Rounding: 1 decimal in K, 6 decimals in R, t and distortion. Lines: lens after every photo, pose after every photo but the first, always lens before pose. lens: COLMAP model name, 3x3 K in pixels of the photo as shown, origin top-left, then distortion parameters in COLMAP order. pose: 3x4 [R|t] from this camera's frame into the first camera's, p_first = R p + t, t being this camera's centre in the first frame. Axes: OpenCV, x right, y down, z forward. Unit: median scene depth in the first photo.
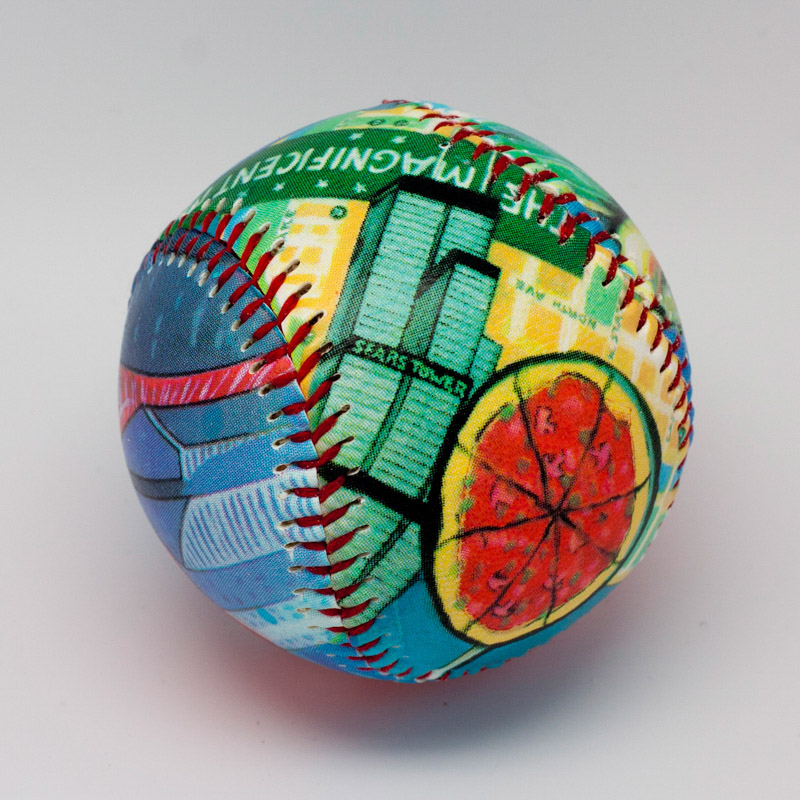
lens RADIAL K [[2119.5, 0, 400.0], [0, 2119.5, 400.0], [0, 0, 1]] dist [-0.033952, 0.017762]
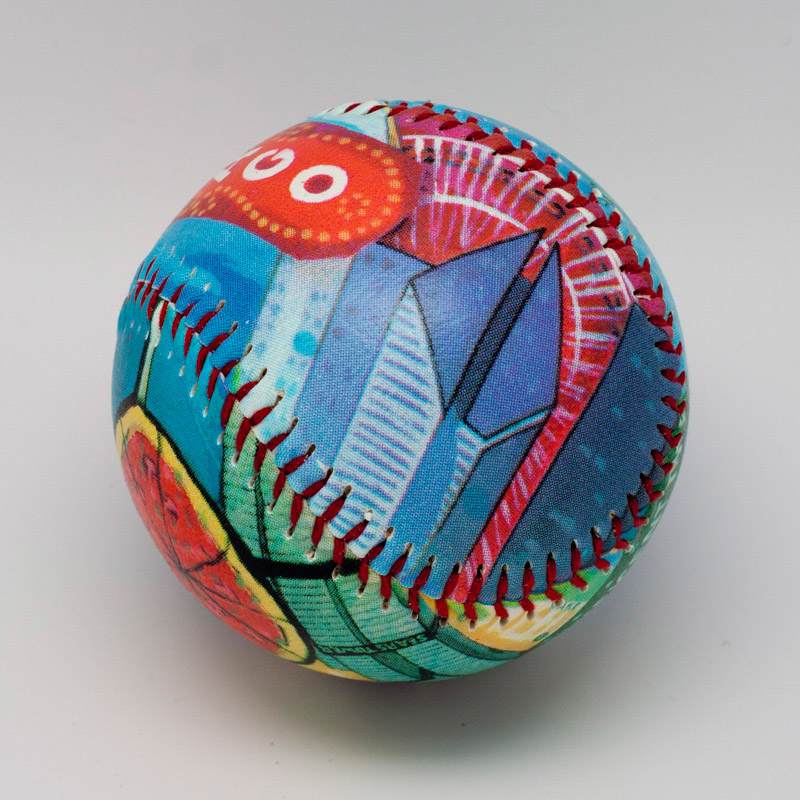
lens RADIAL K [[2119.5, 0, 400.0], [0, 2119.5, 400.0], [0, 0, 1]] dist [-0.033952, 0.017762]
pose [[-0.705512, 0.564840, 0.428028, -0.508307], [-0.702430, -0.637479, -0.316564, 0.374189], [0.094051, -0.523999, 0.846510, 0.196658]]
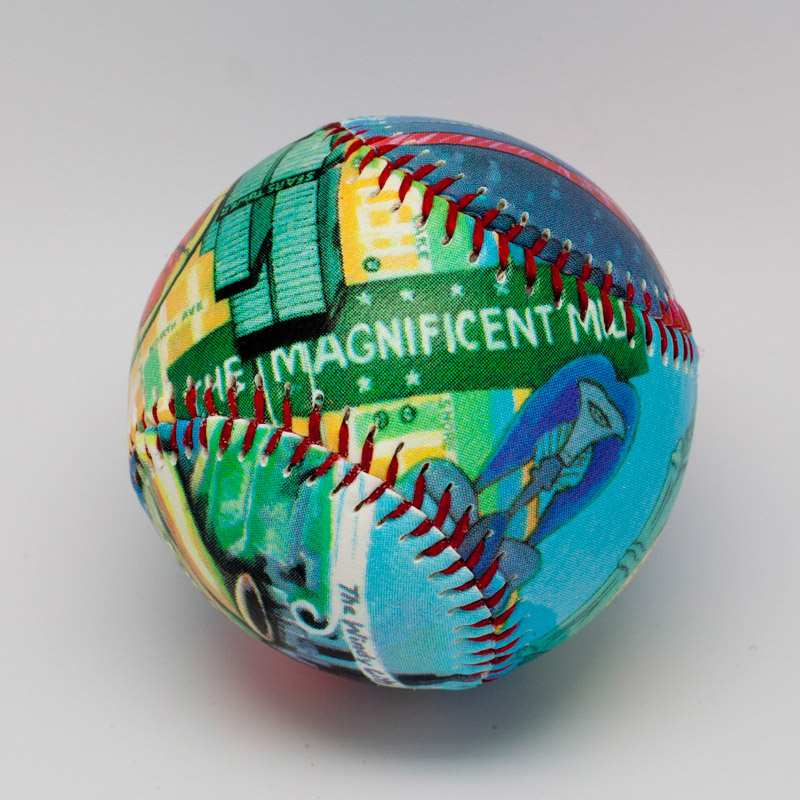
lens RADIAL K [[2119.5, 0, 400.0], [0, 2119.5, 400.0], [0, 0, 1]] dist [-0.033952, 0.017762]
pose [[-0.888202, 0.450690, 0.089310, -0.101090], [-0.300919, -0.717521, 0.628181, -0.763611], [0.347196, 0.531077, 0.772925, 0.269227]]
